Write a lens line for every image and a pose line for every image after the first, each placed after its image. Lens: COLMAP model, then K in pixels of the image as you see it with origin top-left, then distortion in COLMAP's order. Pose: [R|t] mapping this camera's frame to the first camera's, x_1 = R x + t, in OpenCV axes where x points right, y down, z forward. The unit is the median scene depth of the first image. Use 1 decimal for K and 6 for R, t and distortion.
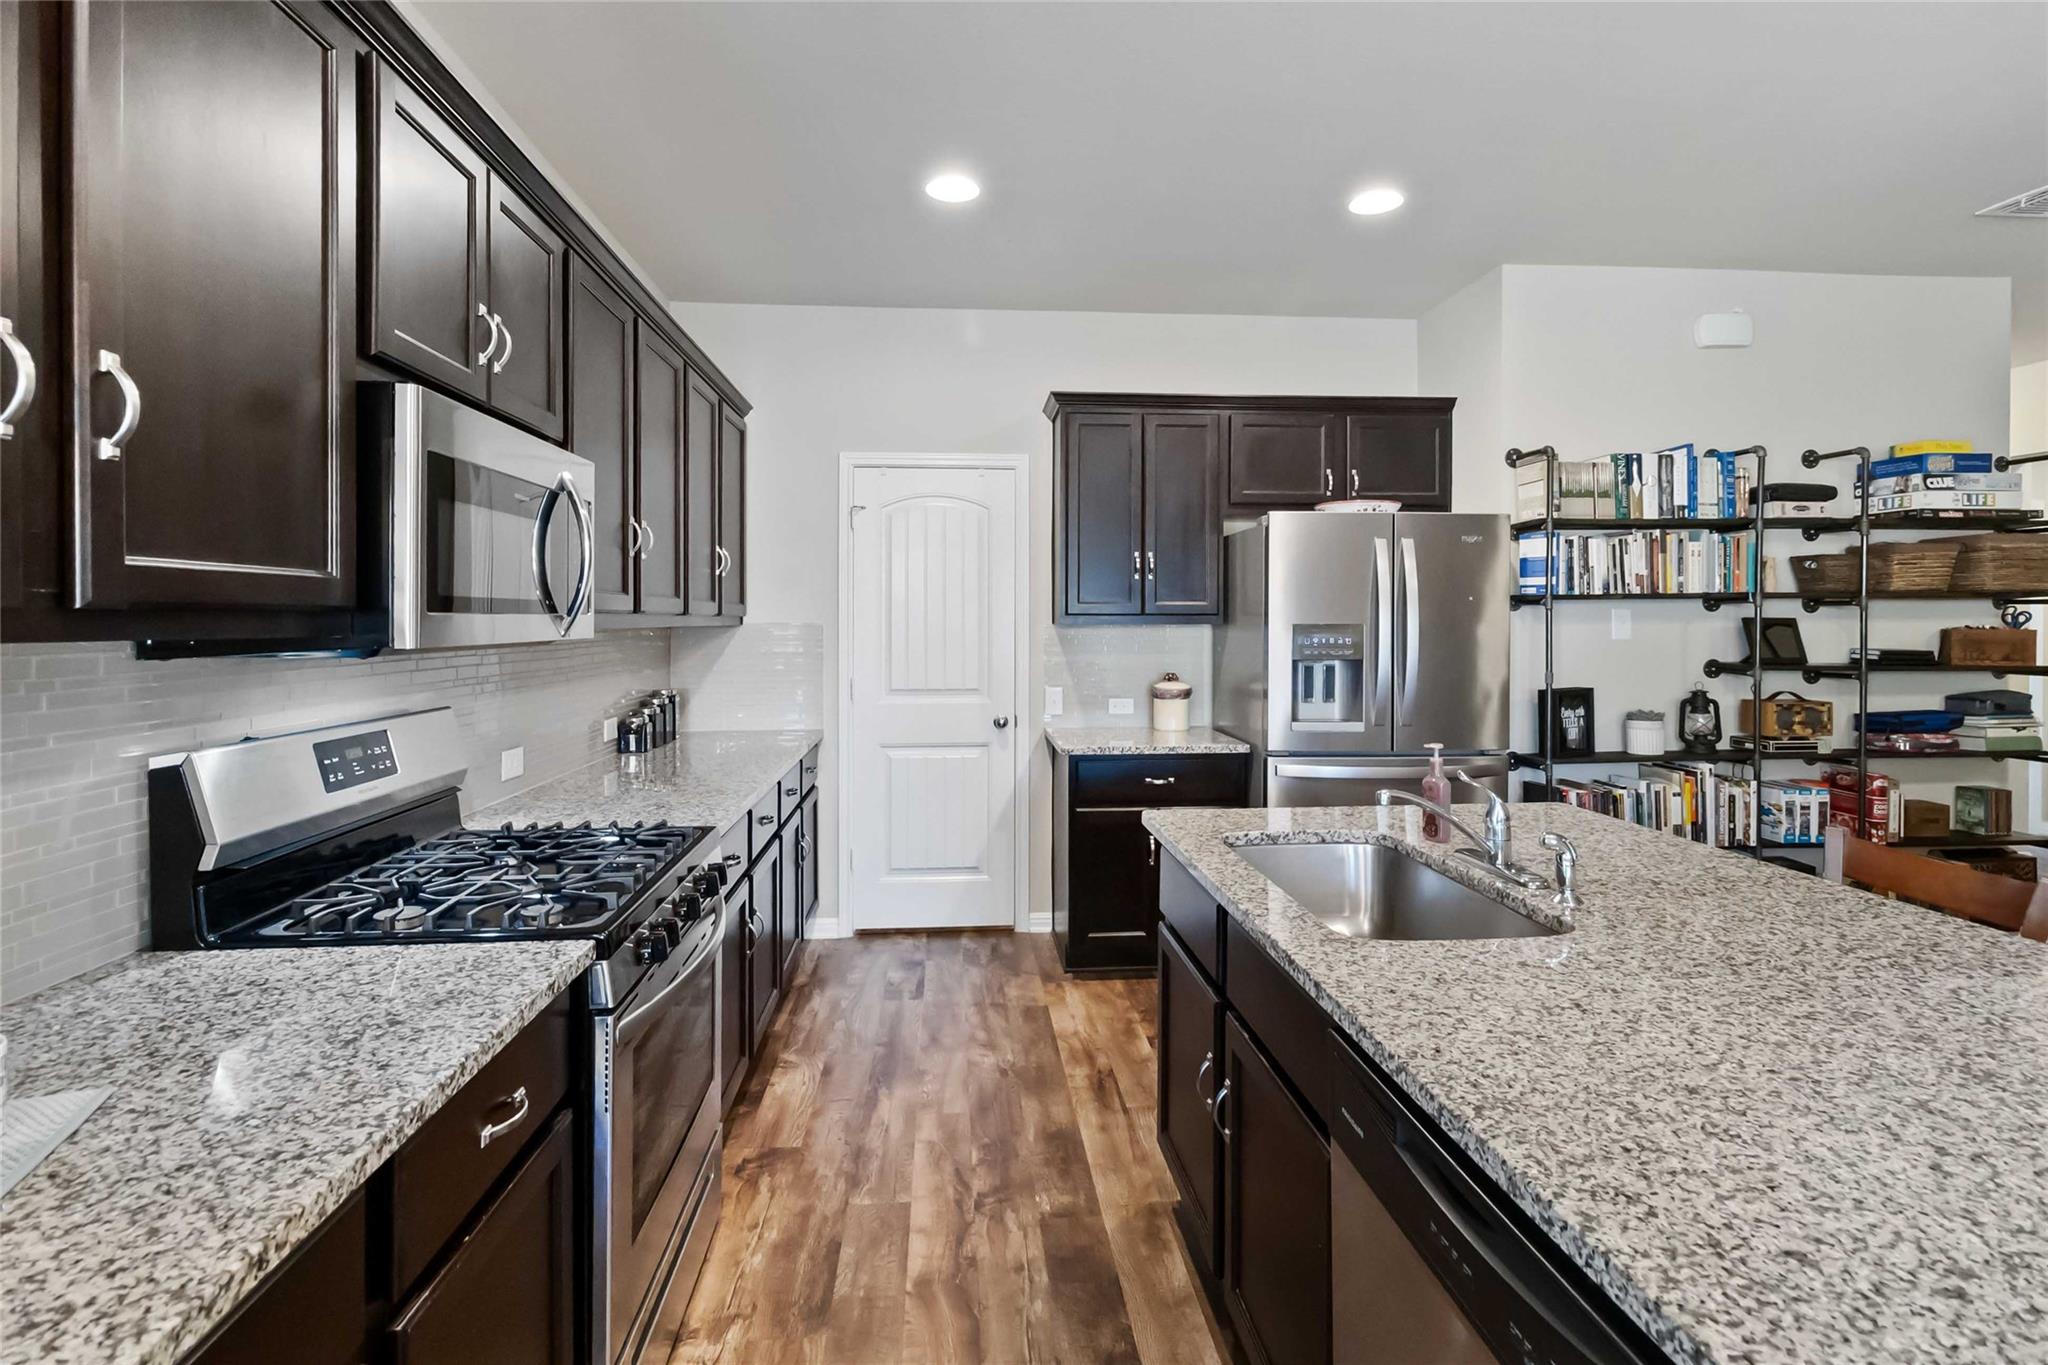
lens RADIAL K [[959.1, 0, 1021.1], [0, 959.1, 619.0], [0, 0, 1]] dist [0.001992, 0.000080]
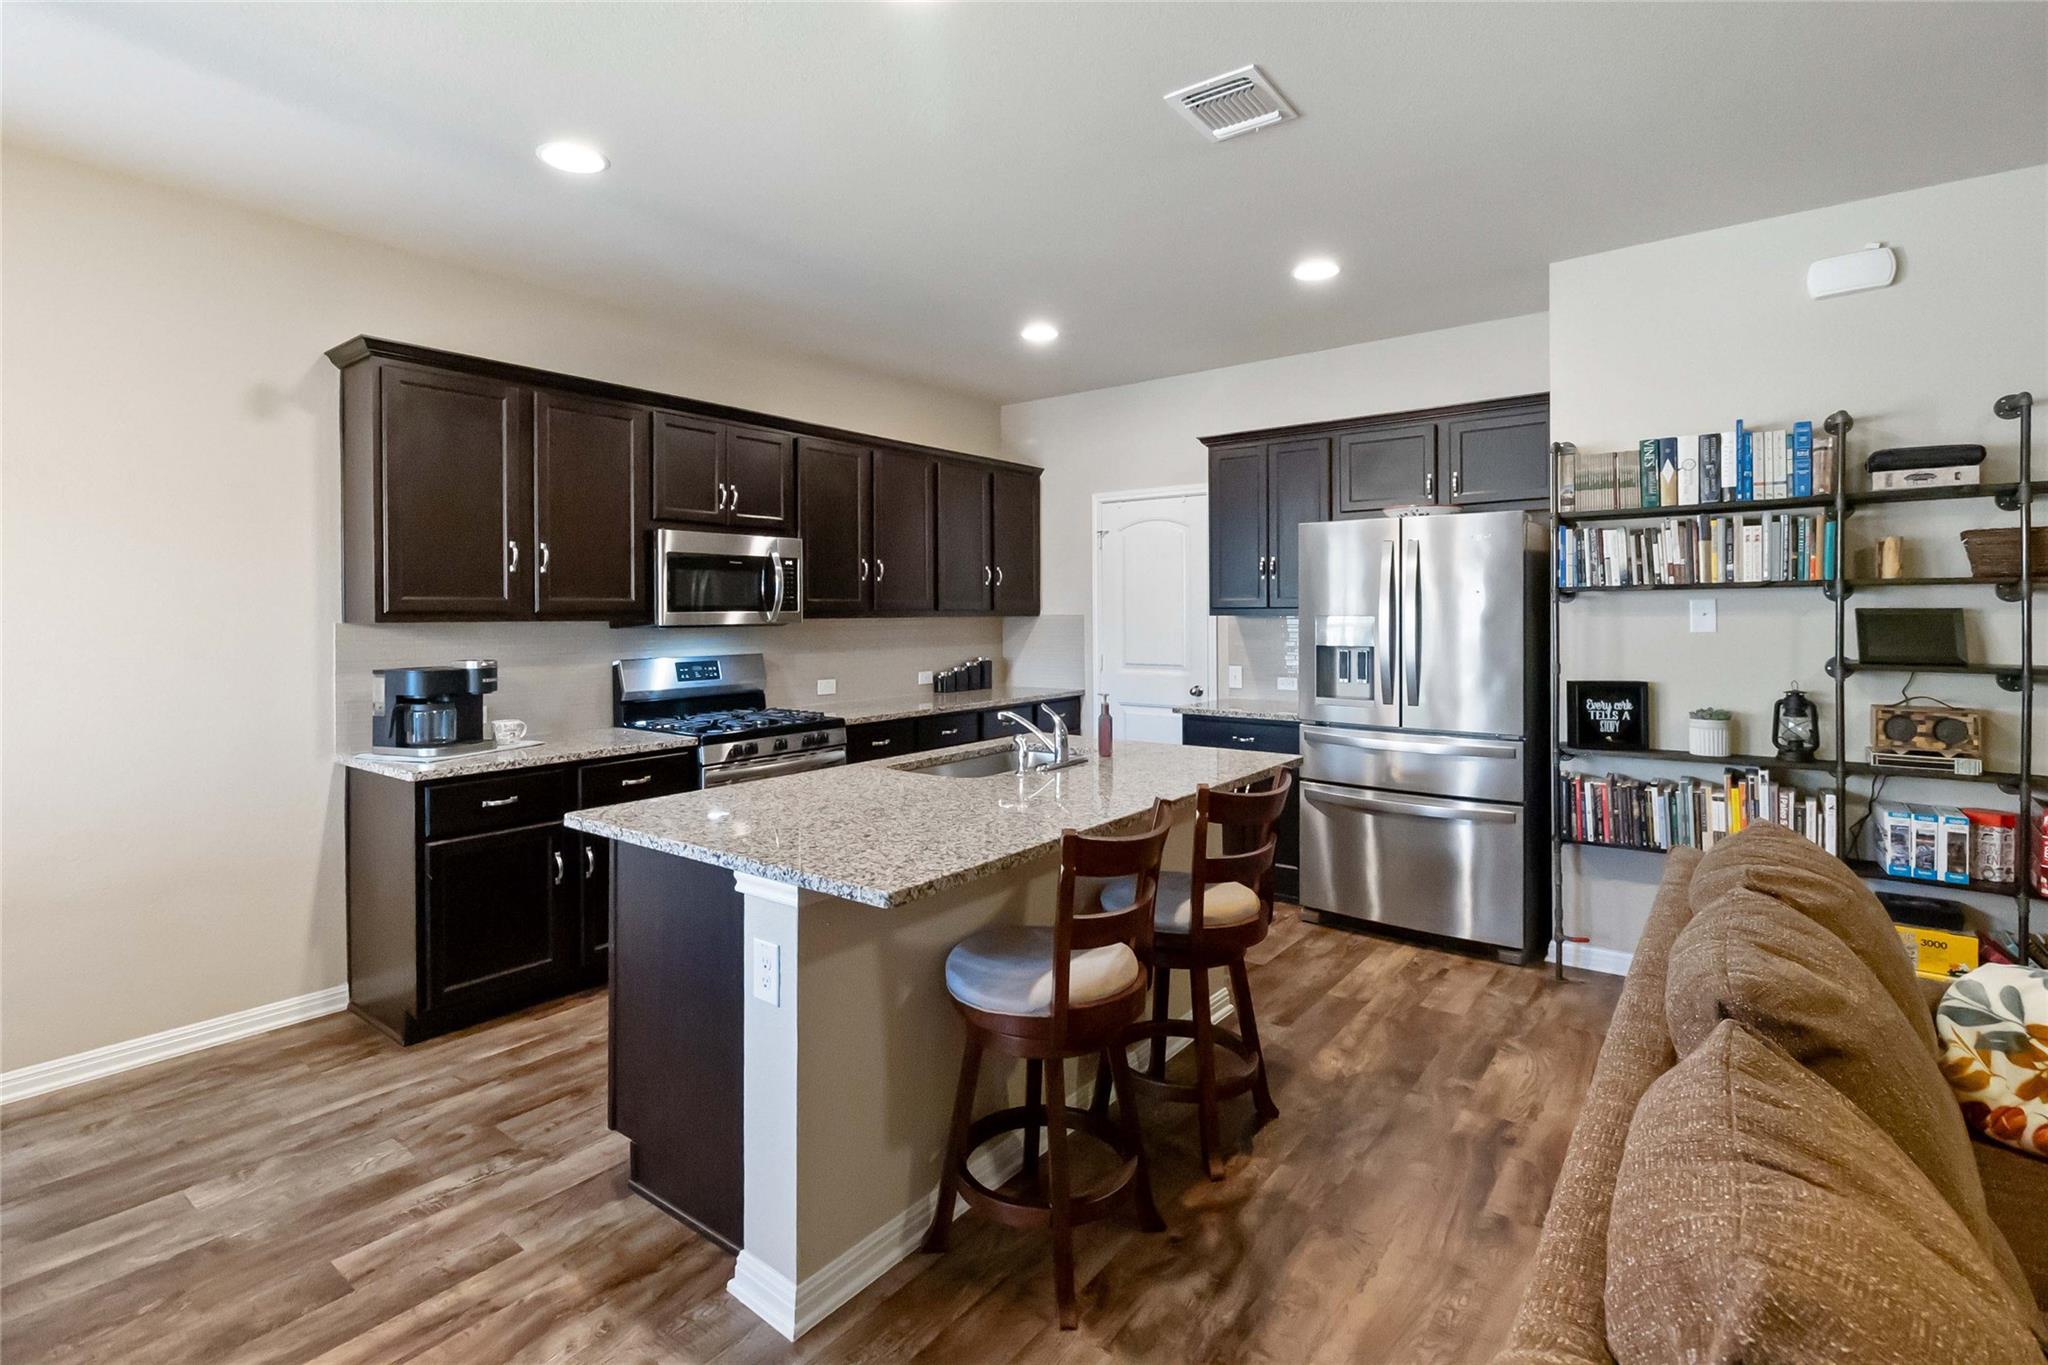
lens RADIAL K [[959.1, 0, 1021.1], [0, 959.1, 619.0], [0, 0, 1]] dist [0.001992, 0.000080]
pose [[0.742659, 0.001830, -0.669667, 0.791832], [0.004411, 0.999961, 0.007624, -0.001736], [0.669655, -0.008616, 0.742622, -0.140496]]
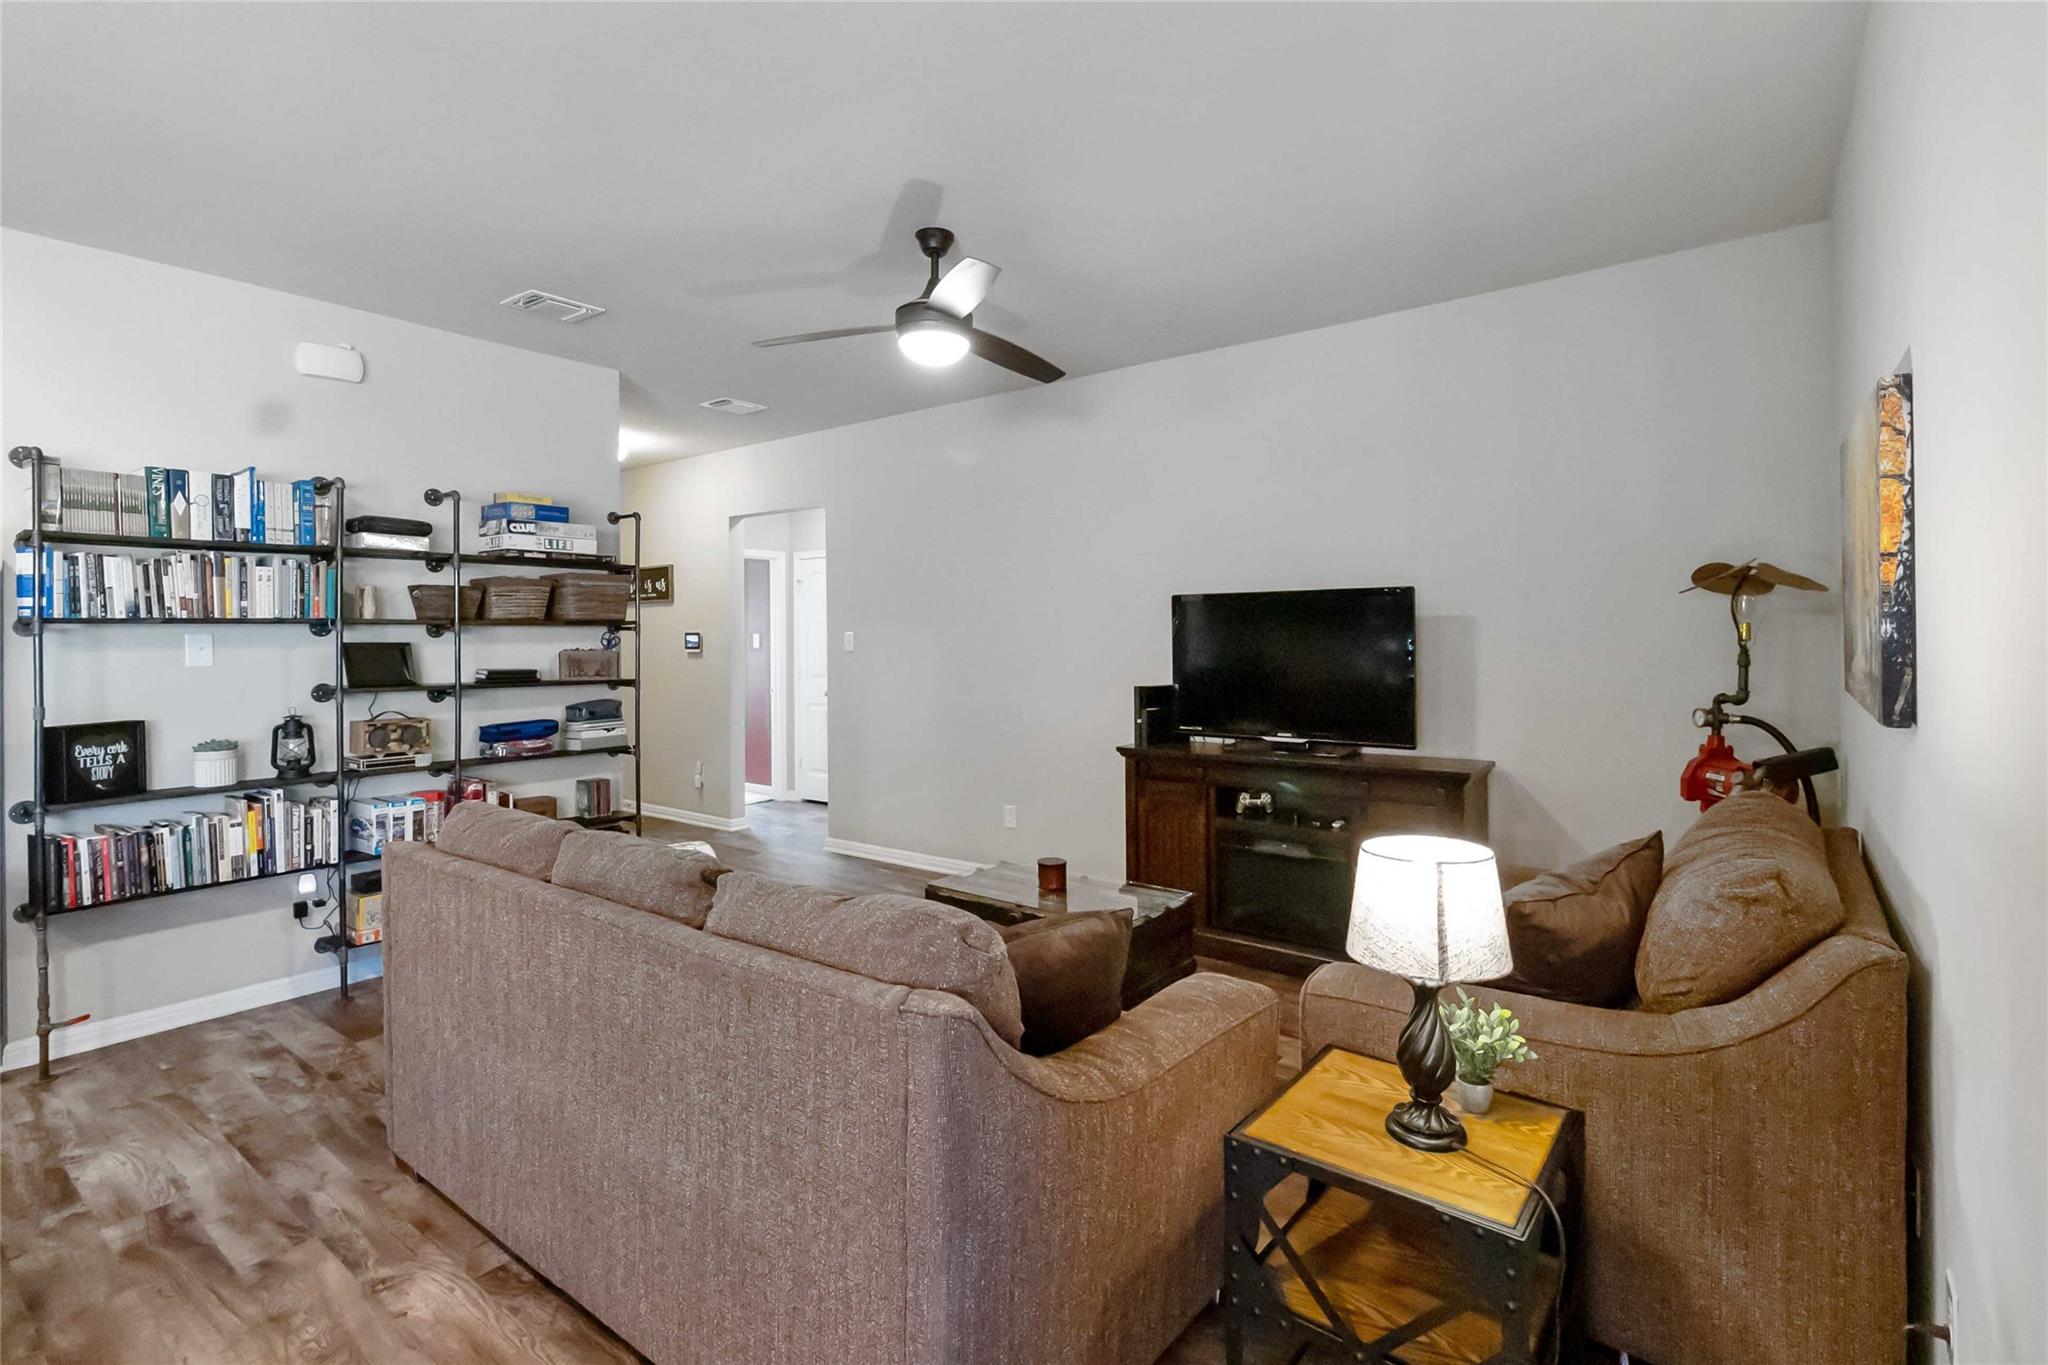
lens RADIAL K [[950.1, 0, 1024.6], [0, 950.1, 643.9], [0, 0, 1]] dist [0.002367, 0.000779]
pose [[0.662675, -0.006544, 0.748878, 0.483148], [0.004884, 0.999978, 0.004417, -0.000955], [-0.748891, 0.000731, 0.662693, -0.235528]]
